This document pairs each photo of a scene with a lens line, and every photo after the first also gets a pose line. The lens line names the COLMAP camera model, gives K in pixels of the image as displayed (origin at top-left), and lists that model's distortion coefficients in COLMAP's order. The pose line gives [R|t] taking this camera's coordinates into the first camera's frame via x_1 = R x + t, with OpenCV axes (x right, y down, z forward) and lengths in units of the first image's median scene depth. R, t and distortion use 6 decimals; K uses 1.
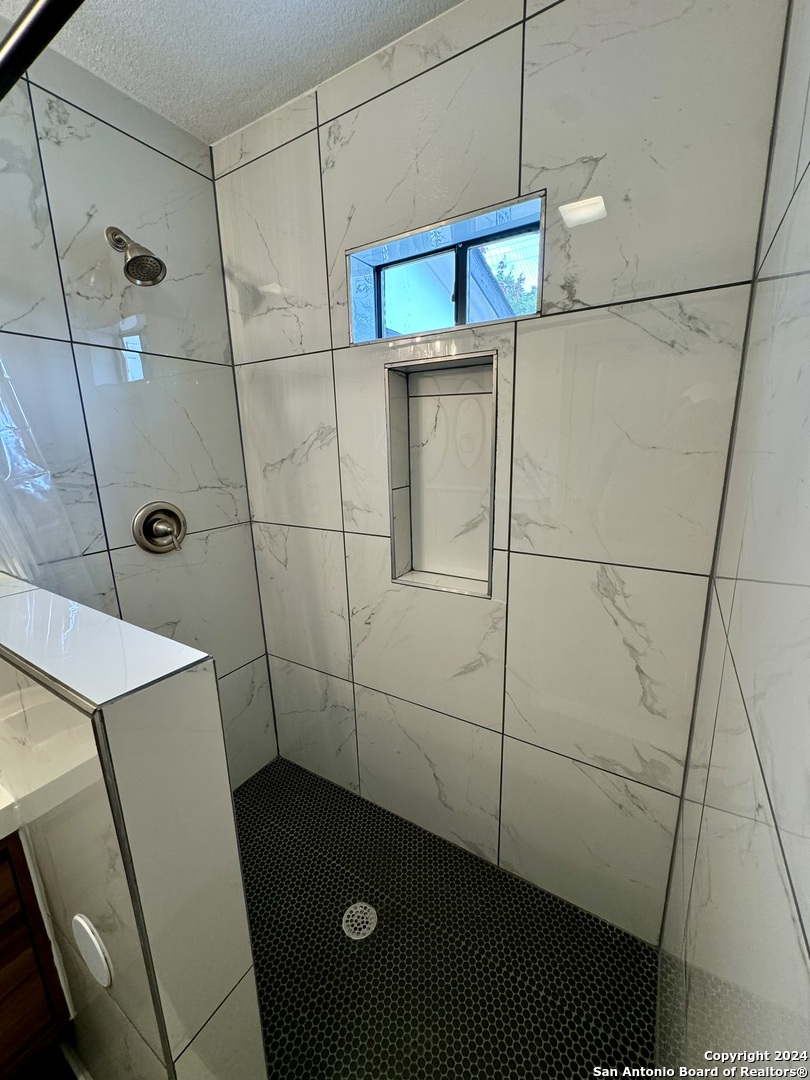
lens RADIAL K [[431.1, 0, 404.5], [0, 431.1, 540.0], [0, 0, 1]] dist [-0.003446, -0.000198]
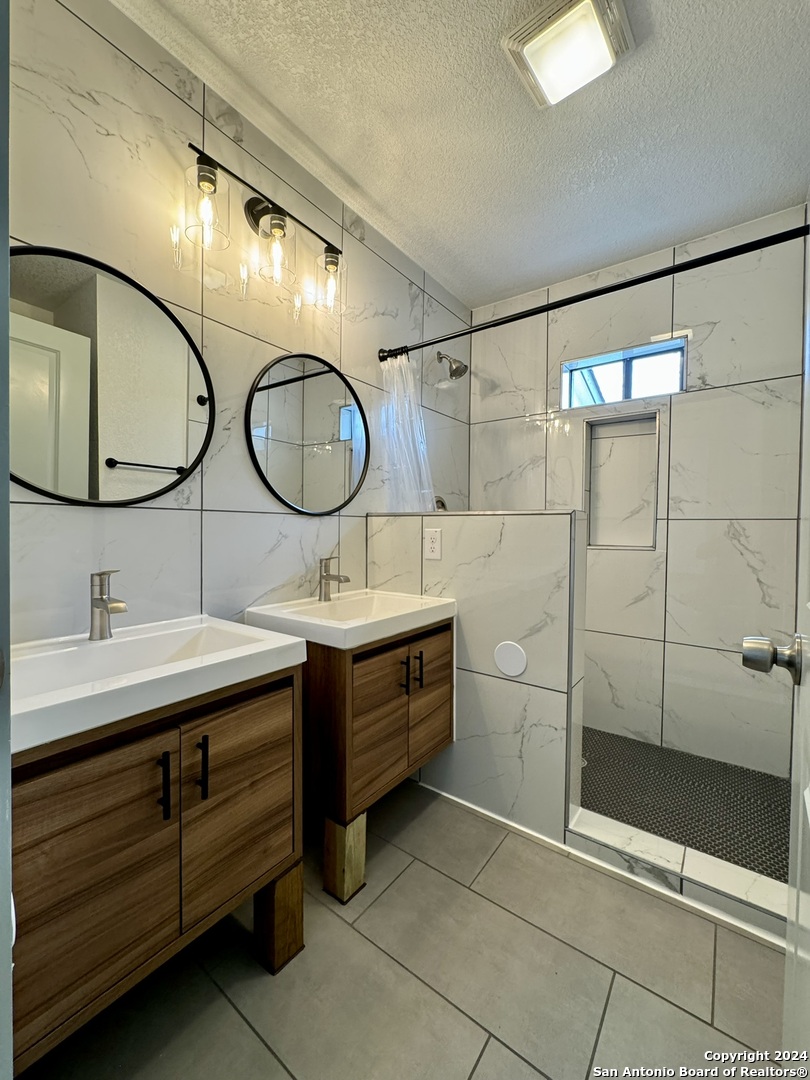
lens RADIAL K [[431.1, 0, 406.4], [0, 431.1, 538.3], [0, 0, 1]] dist [-0.003446, -0.000198]
pose [[0.995117, 0.028441, -0.094518, -0.581754], [-0.045975, 0.980923, -0.188880, 0.435129], [0.087343, 0.192303, 0.977441, -0.695033]]
